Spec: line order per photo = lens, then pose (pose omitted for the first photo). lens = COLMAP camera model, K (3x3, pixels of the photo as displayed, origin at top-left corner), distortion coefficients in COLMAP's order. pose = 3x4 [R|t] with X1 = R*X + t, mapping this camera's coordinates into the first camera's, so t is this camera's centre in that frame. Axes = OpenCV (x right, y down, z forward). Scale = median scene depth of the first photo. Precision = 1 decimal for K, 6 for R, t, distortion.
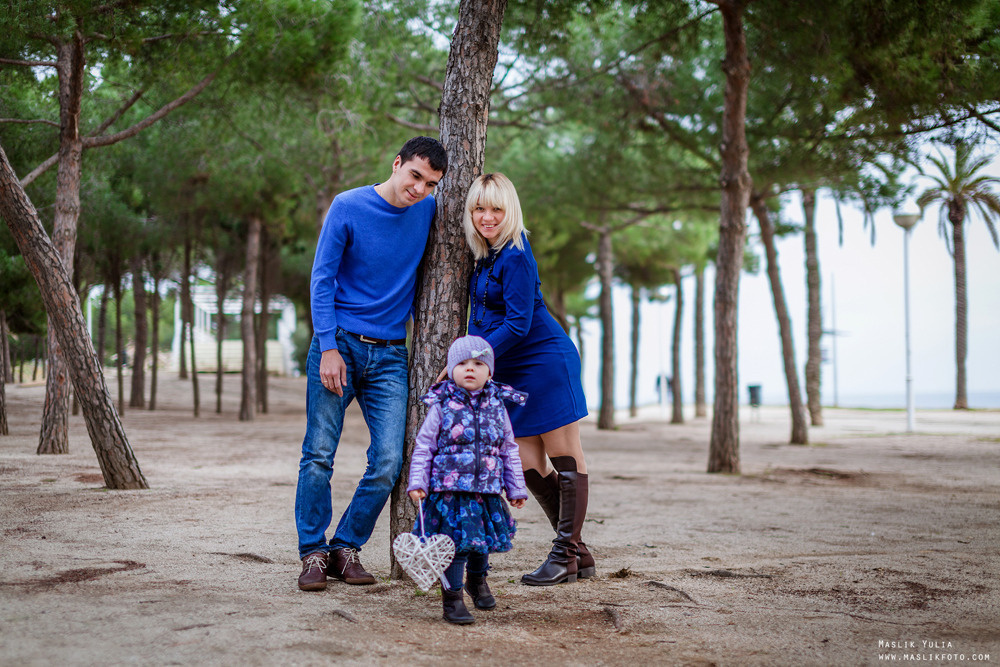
lens RADIAL K [[1334.1, 0, 500.0], [0, 1334.1, 333.5], [0, 0, 1]] dist [0.006158, -0.039799]
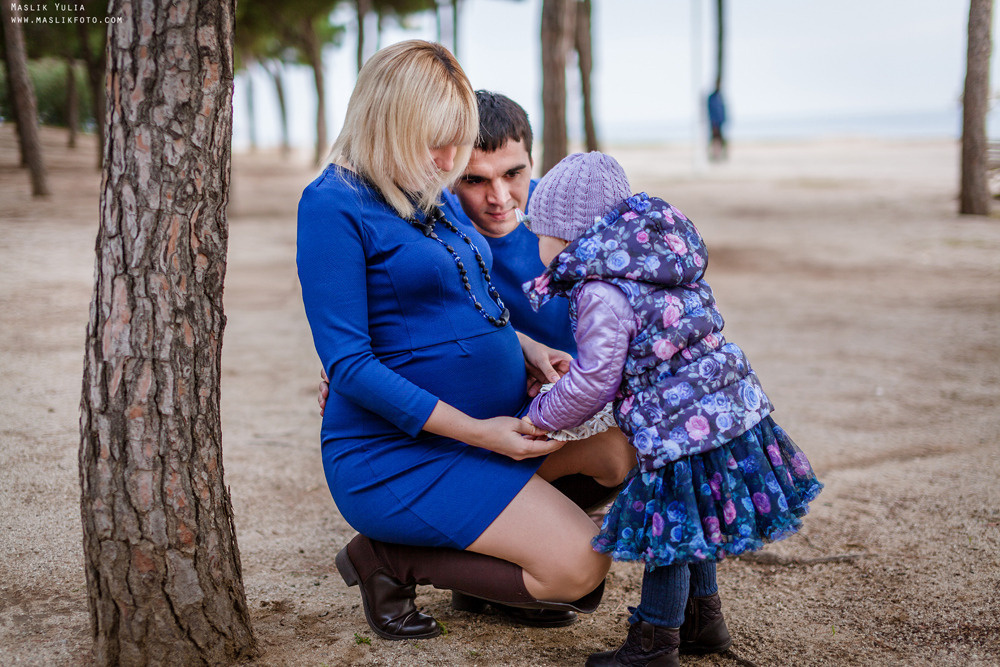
lens RADIAL K [[1334.1, 0, 500.0], [0, 1334.1, 333.5], [0, 0, 1]] dist [0.006158, -0.039799]
pose [[0.980778, -0.053814, 0.187560, -0.026306], [0.016176, 0.980332, 0.196689, -0.009740], [-0.194456, -0.189875, 0.962359, 0.564539]]
